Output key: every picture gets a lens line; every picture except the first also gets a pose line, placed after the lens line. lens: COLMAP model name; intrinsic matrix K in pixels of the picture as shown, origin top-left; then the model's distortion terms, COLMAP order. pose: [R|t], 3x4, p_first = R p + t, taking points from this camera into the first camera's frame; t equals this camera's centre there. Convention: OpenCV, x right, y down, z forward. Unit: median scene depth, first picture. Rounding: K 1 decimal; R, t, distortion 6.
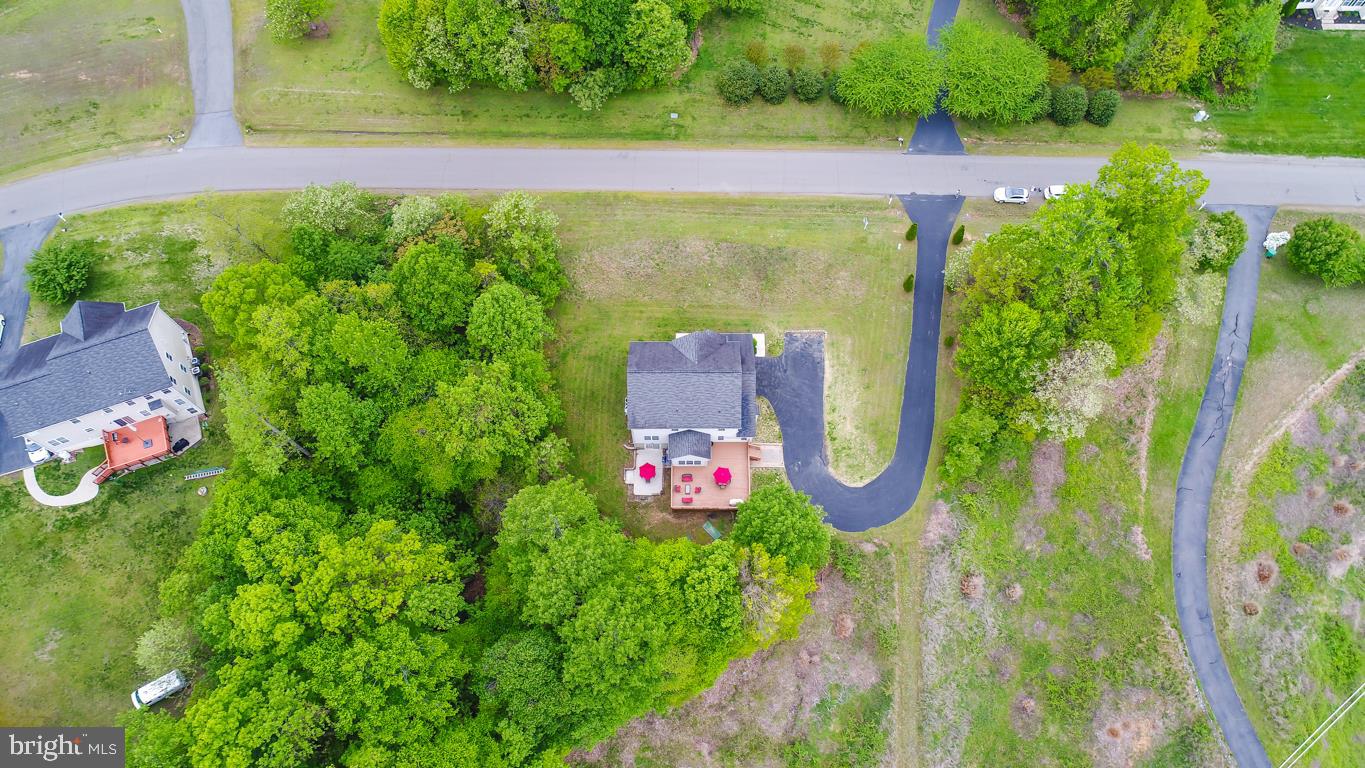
lens RADIAL K [[949.3, 0, 682.5], [0, 949.3, 384.0], [0, 0, 1]] dist [0.087607, 0.002563]
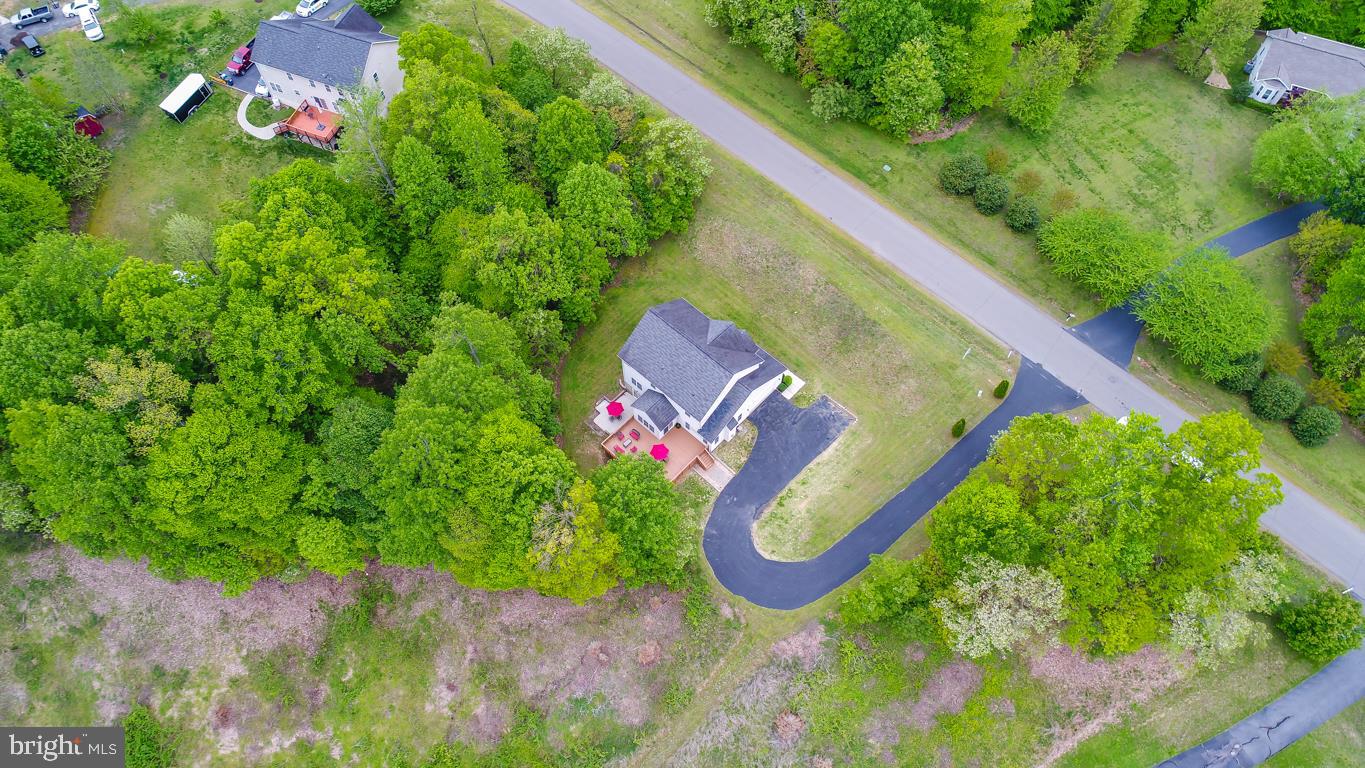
lens RADIAL K [[949.3, 0, 682.5], [0, 949.3, 384.0], [0, 0, 1]] dist [0.087607, 0.002563]
pose [[0.730350, 0.588998, -0.345933, 0.343903], [-0.625848, 0.779917, 0.006594, 0.019955], [0.273683, 0.211685, 0.938236, 0.072621]]
